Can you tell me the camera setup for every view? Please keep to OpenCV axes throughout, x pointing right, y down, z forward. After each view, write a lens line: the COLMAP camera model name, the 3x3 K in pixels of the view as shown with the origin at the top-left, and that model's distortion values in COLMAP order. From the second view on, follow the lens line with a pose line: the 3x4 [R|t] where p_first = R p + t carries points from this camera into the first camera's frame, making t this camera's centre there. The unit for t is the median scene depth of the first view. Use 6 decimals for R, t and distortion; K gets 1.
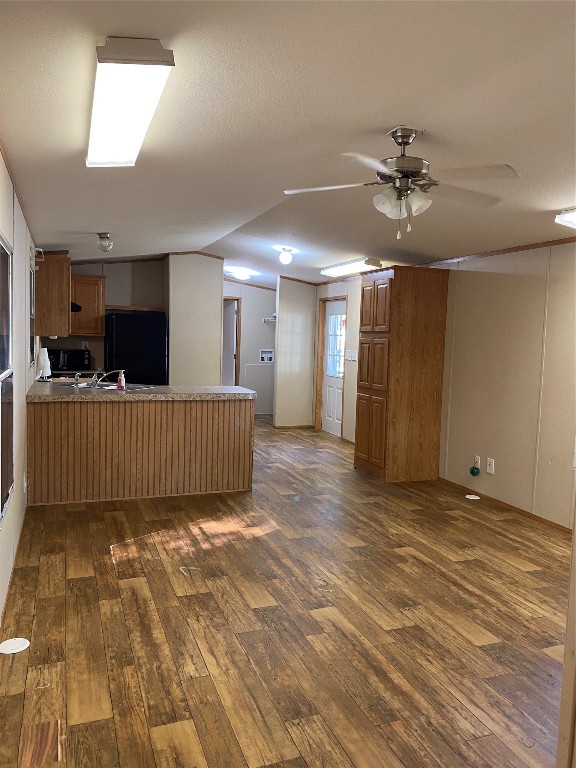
lens RADIAL K [[596.7, 0, 293.9], [0, 596.7, 389.0], [0, 0, 1]] dist [0.017589, 0.002136]
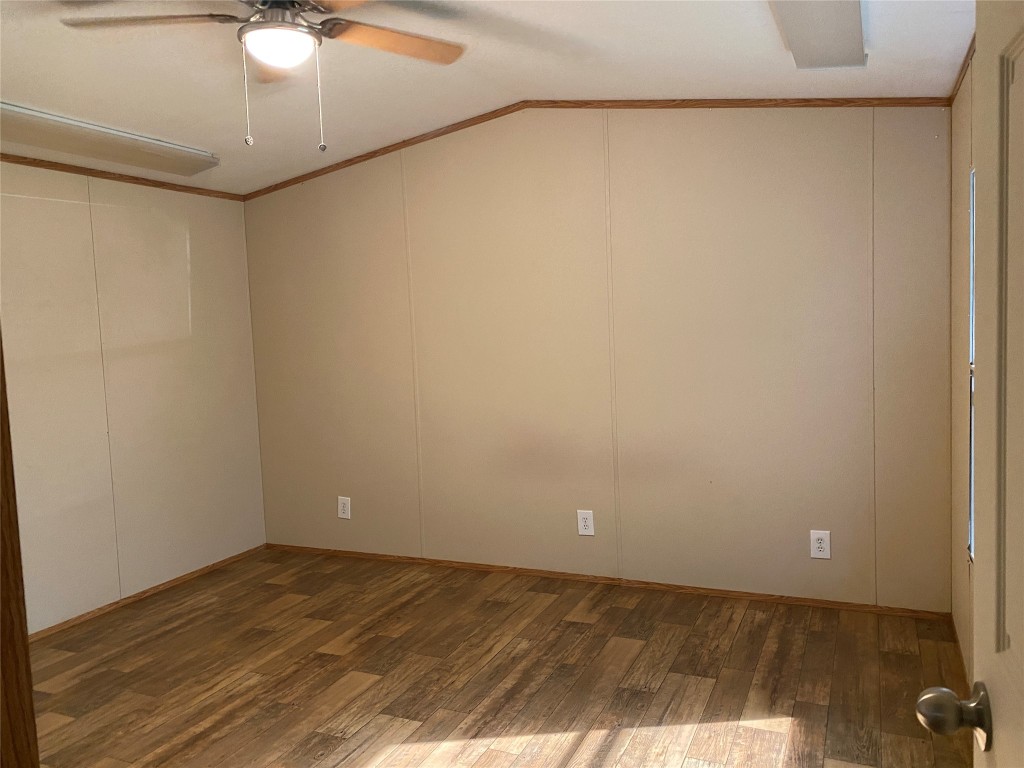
lens RADIAL K [[795.6, 0, 514.4], [0, 795.6, 375.6], [0, 0, 1]] dist [0.017589, 0.002136]
pose [[-0.703132, -0.055764, 0.708869, -0.667867], [0.079376, 0.984533, 0.156183, -0.169647], [-0.706615, 0.166085, -0.687831, 1.738828]]
